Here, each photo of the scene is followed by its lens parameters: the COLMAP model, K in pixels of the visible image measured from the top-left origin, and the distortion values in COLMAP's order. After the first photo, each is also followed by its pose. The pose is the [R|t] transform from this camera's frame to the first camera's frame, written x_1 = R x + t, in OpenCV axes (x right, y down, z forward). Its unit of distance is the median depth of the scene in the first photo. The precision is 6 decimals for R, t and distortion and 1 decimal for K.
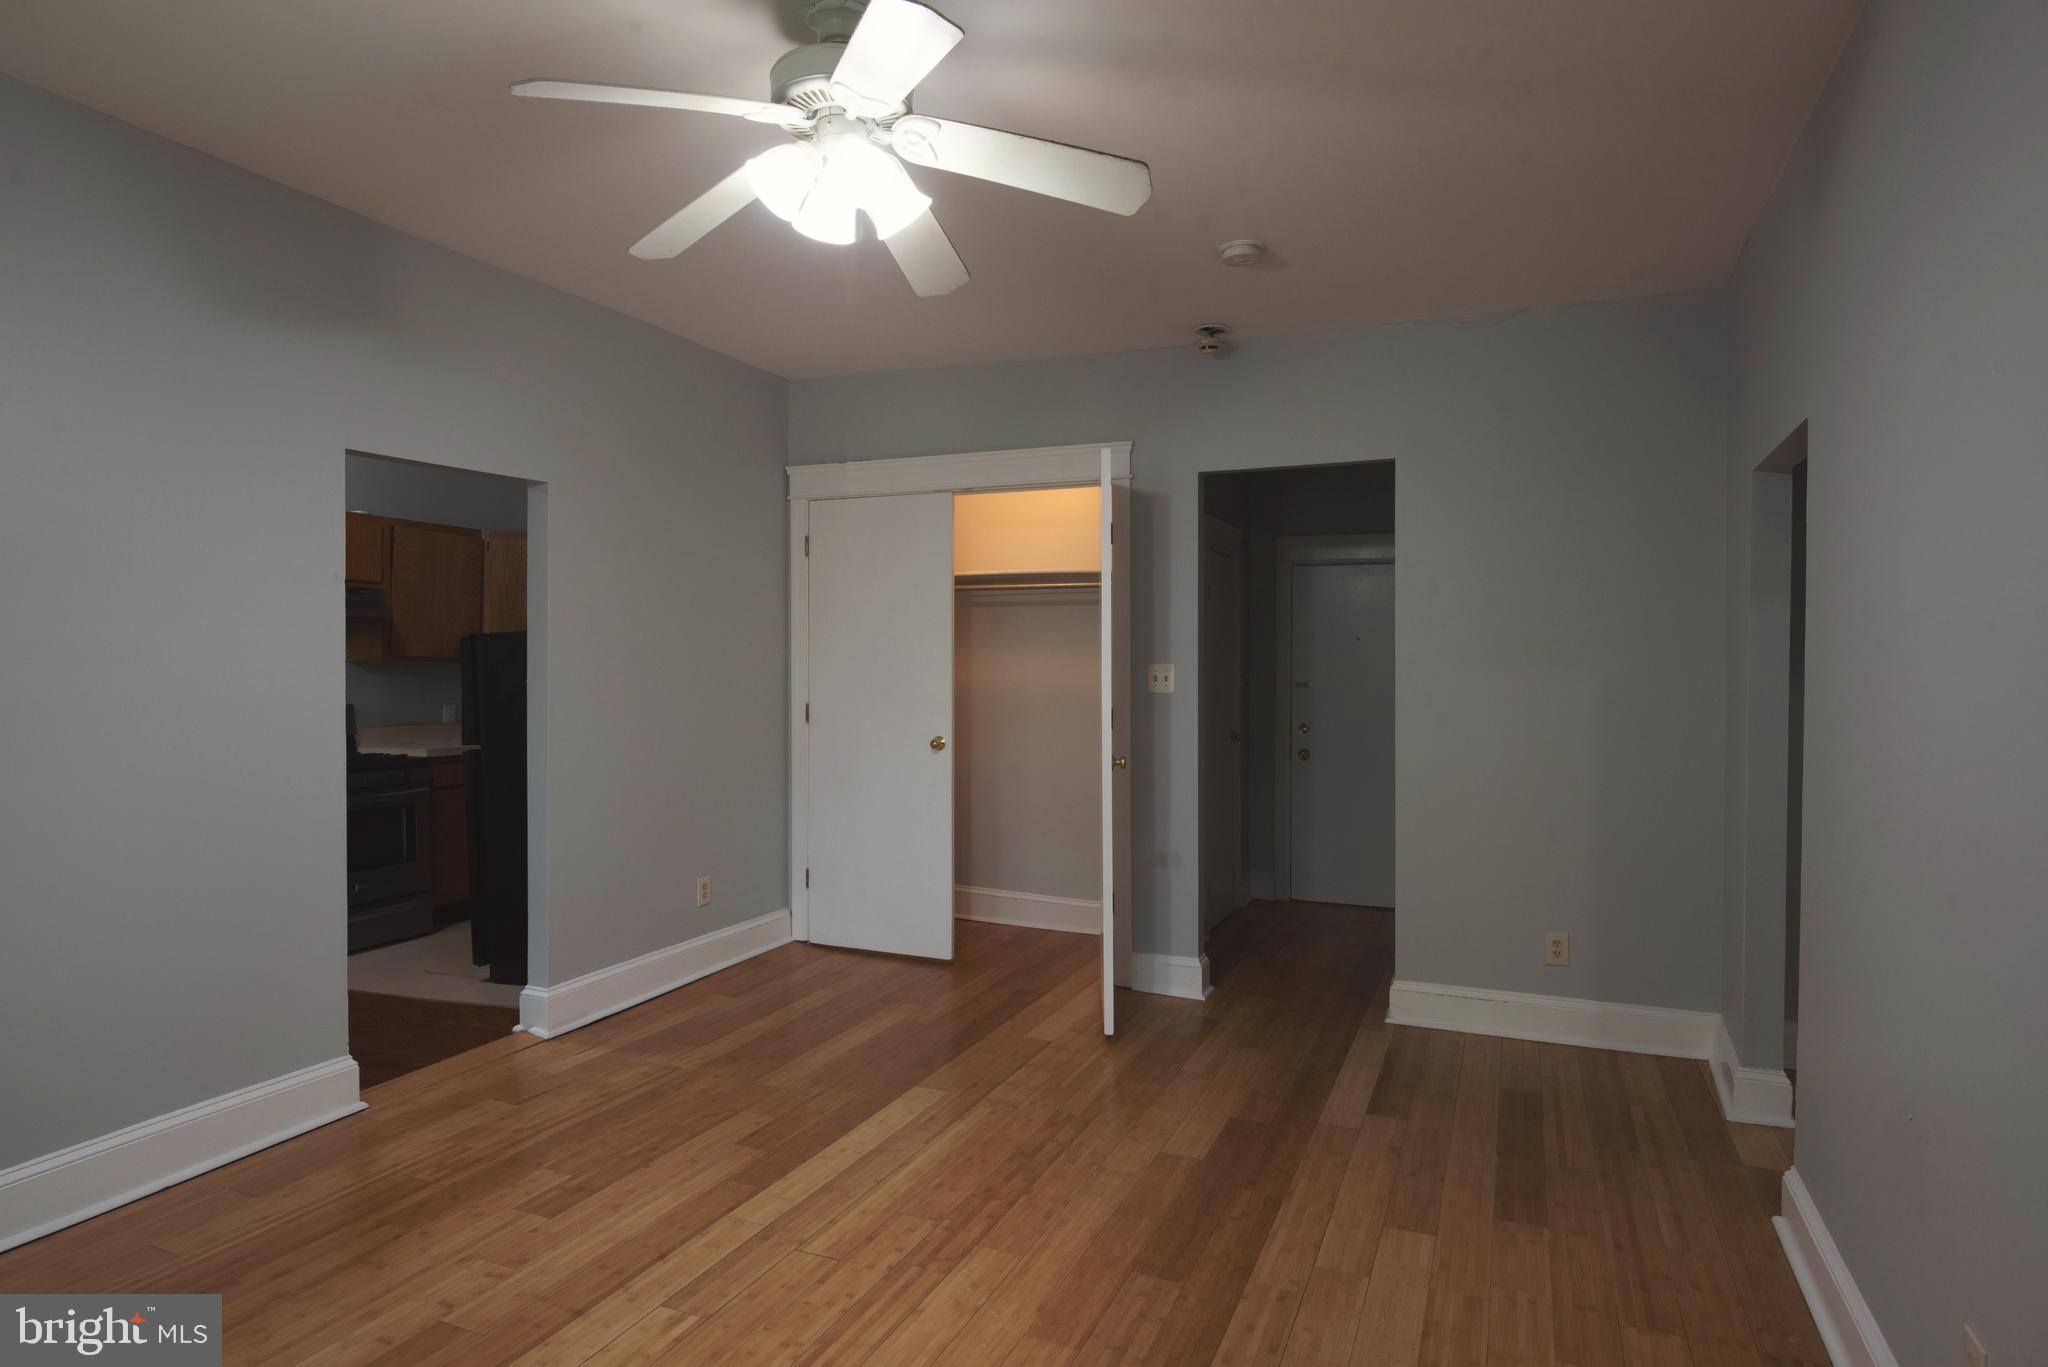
lens RADIAL K [[1144.1, 0, 1031.3], [0, 1144.1, 674.2], [0, 0, 1]] dist [-0.001995, -0.001325]
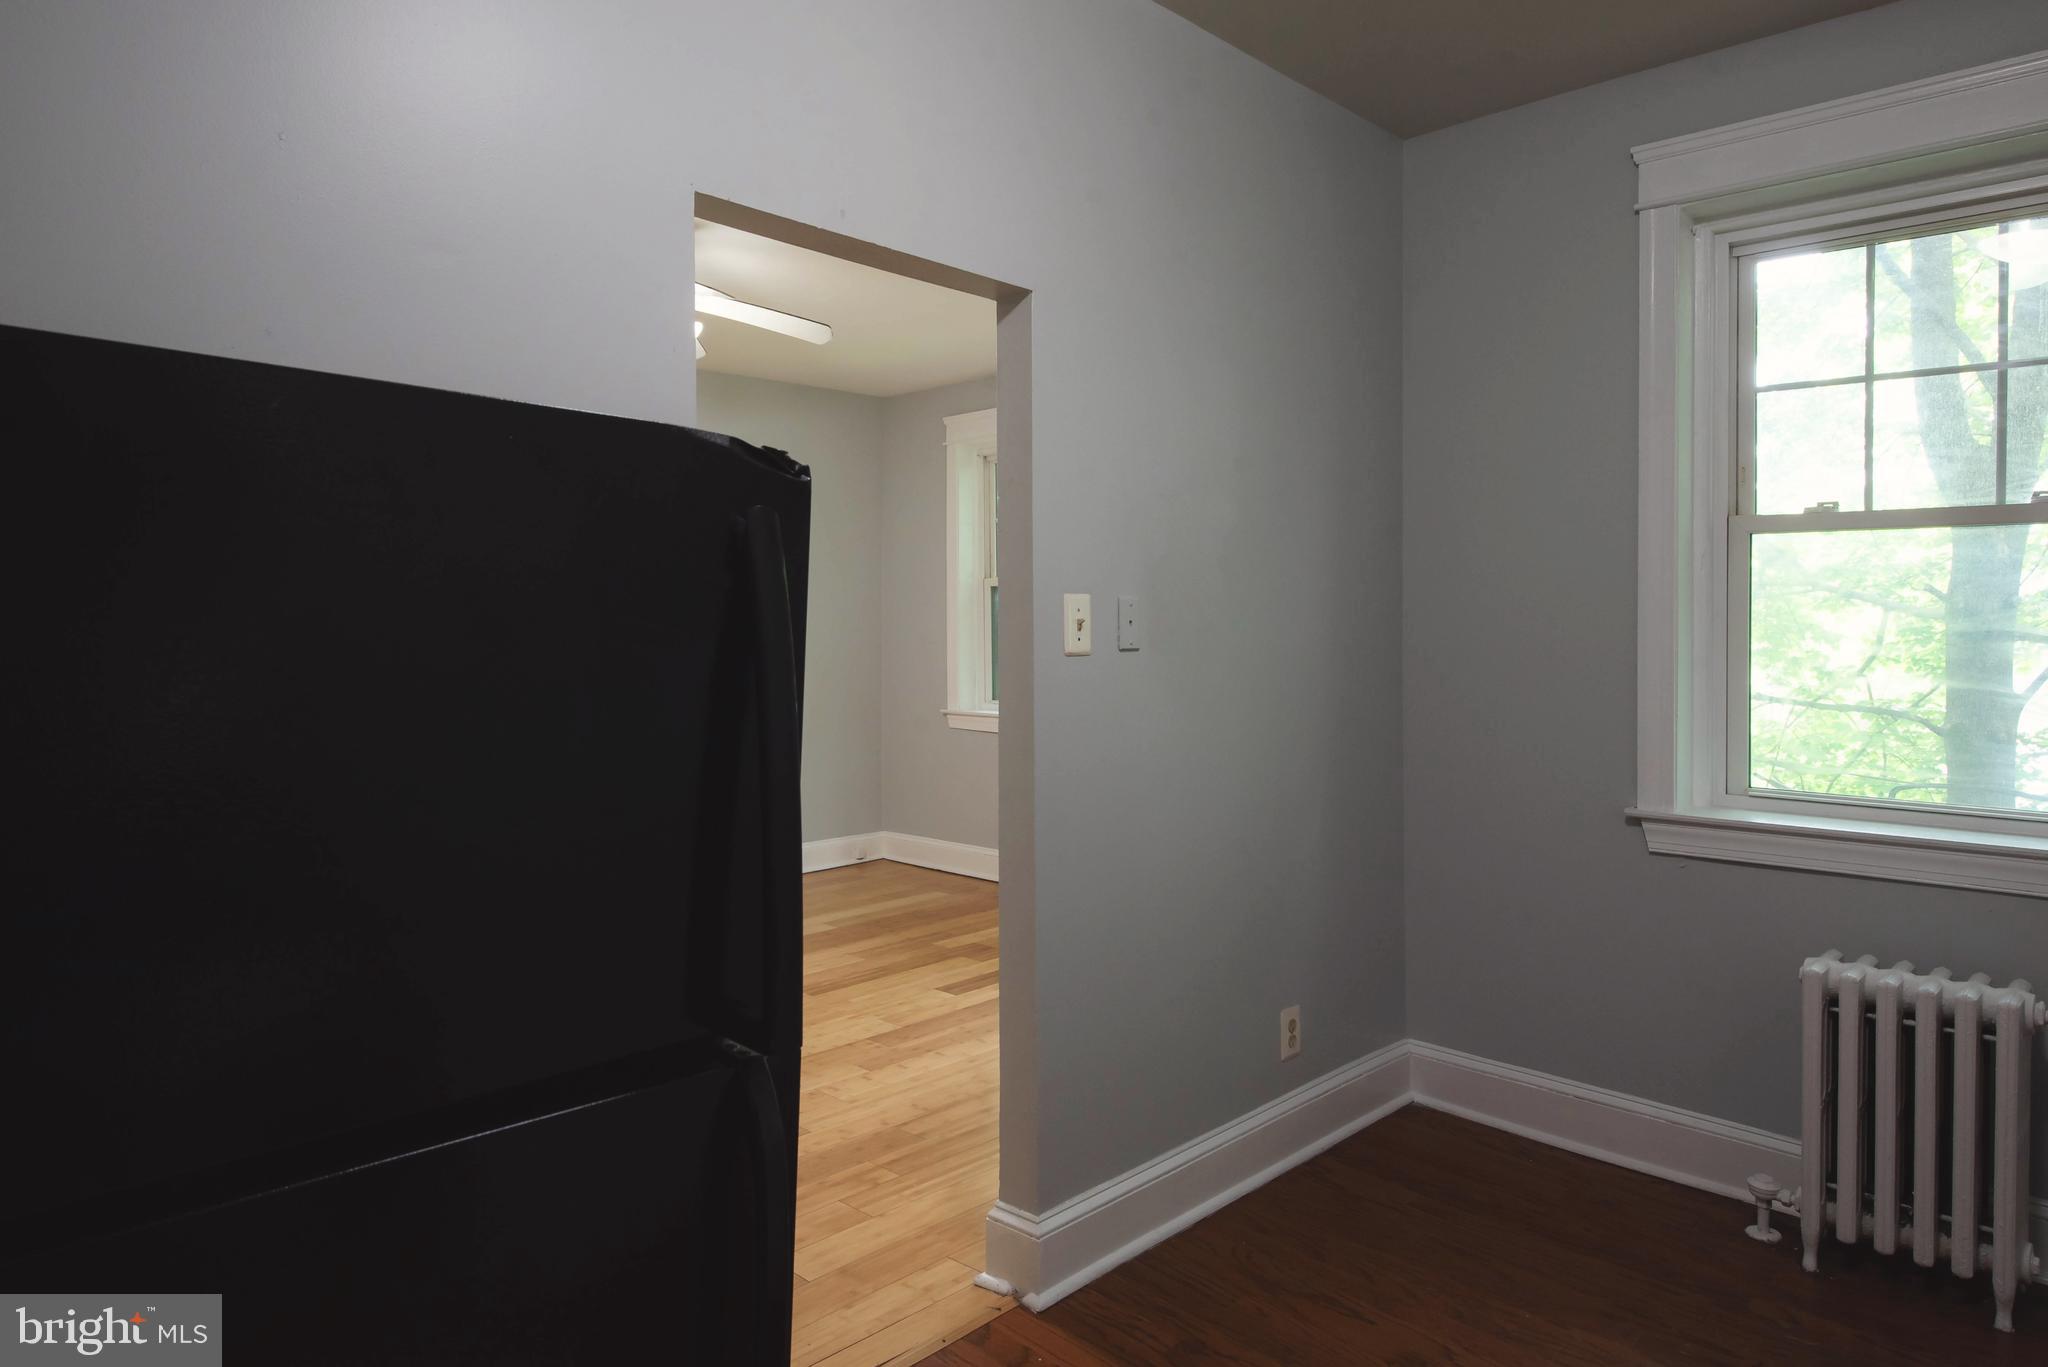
lens RADIAL K [[1190.3, 0, 1023.7], [0, 1190.3, 654.4], [0, 0, 1]] dist [-0.003563, -0.001687]
pose [[-0.943756, -0.001241, 0.330640, -0.988534], [0.006033, 0.999762, 0.020971, -0.010768], [-0.330587, 0.021786, -0.943524, 1.936499]]
